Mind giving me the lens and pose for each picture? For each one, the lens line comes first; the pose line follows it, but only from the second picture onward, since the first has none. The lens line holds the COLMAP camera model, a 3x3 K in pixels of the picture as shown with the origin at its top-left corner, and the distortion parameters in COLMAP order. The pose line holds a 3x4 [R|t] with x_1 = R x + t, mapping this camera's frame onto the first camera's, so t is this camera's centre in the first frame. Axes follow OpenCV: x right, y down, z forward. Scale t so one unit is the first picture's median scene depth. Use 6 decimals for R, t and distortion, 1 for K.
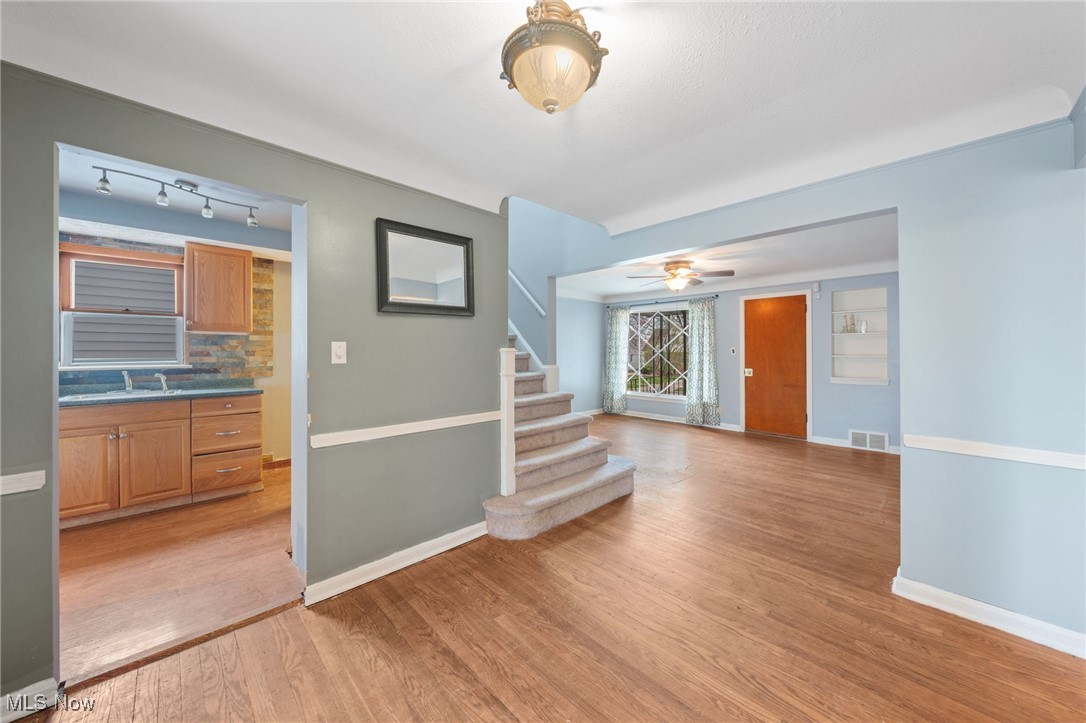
lens RADIAL K [[377.3, 0, 546.4], [0, 377.3, 353.0], [0, 0, 1]] dist [-0.001185, -0.000094]
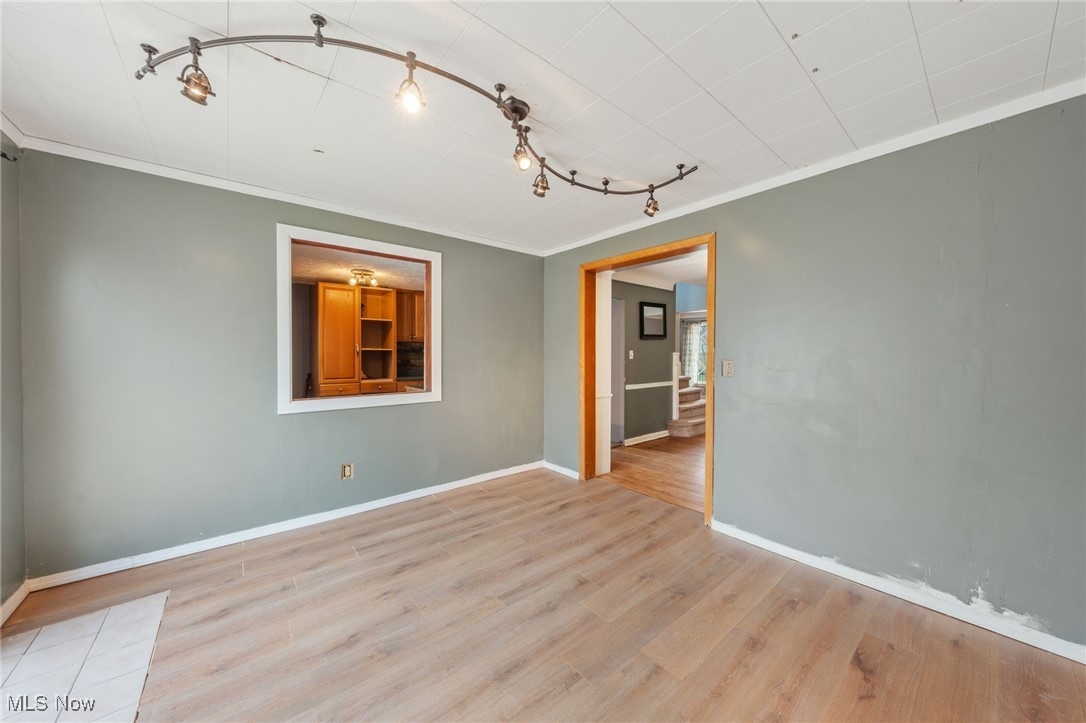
lens RADIAL K [[377.3, 0, 546.4], [0, 377.3, 353.0], [0, 0, 1]] dist [-0.001185, -0.000094]
pose [[0.997619, 0.003223, -0.068884, -0.769273], [-0.003217, 0.999995, 0.000193, -0.008806], [0.068884, 0.000029, 0.997625, -1.348725]]
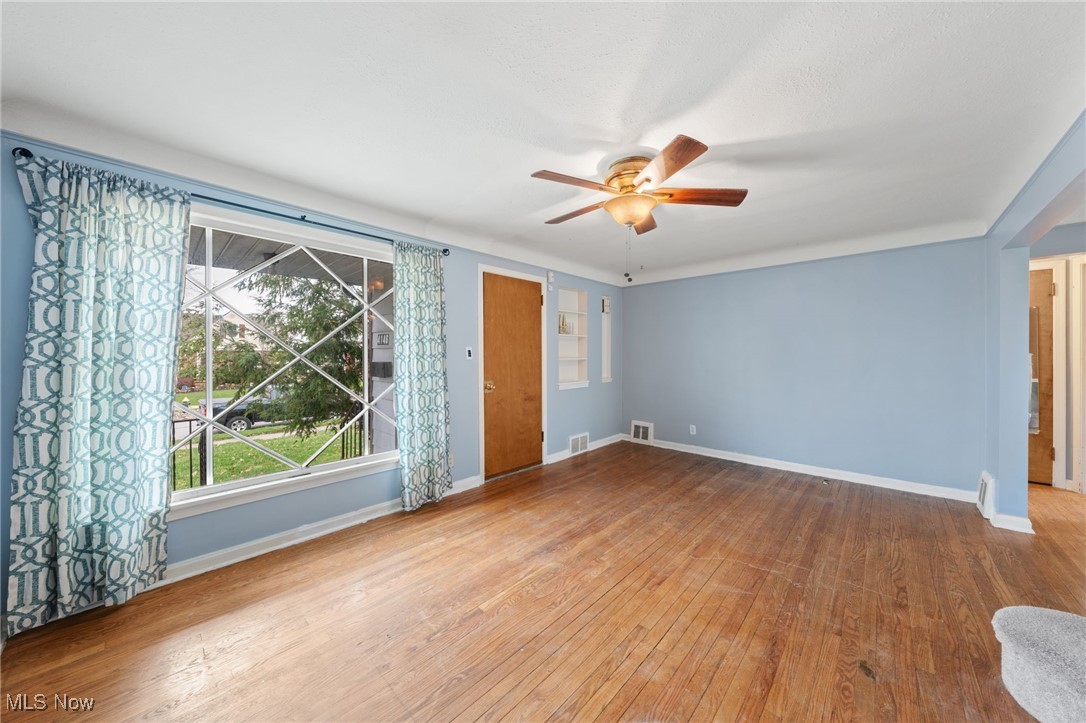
lens RADIAL K [[377.3, 0, 546.4], [0, 377.3, 353.0], [0, 0, 1]] dist [-0.001185, -0.000094]
pose [[-0.064815, 0.001617, 0.997896, -0.241311], [0.002957, 0.999995, -0.001428, -0.010215], [-0.997893, 0.002858, -0.064820, 2.197720]]
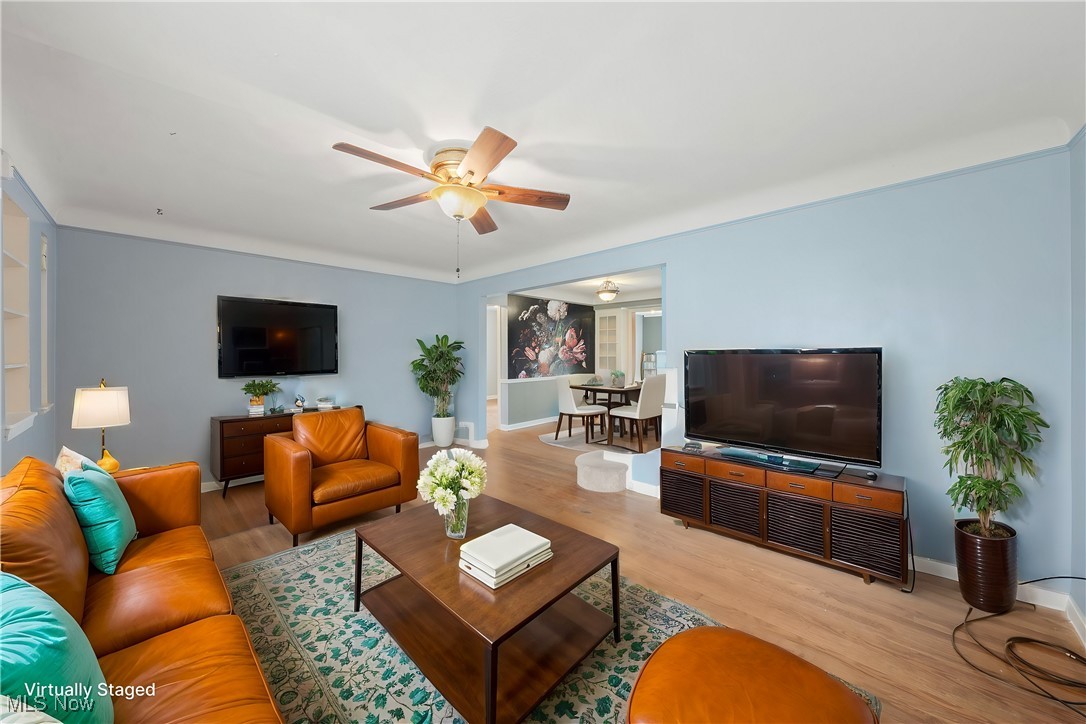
lens RADIAL K [[377.3, 0, 546.4], [0, 377.3, 353.5], [0, 0, 1]] dist [-0.001185, -0.000094]
pose [[-0.998871, 0.003854, -0.047345, 0.504664], [0.003582, 0.999977, 0.005825, -0.011726], [0.047366, 0.005649, -0.998862, 2.824780]]
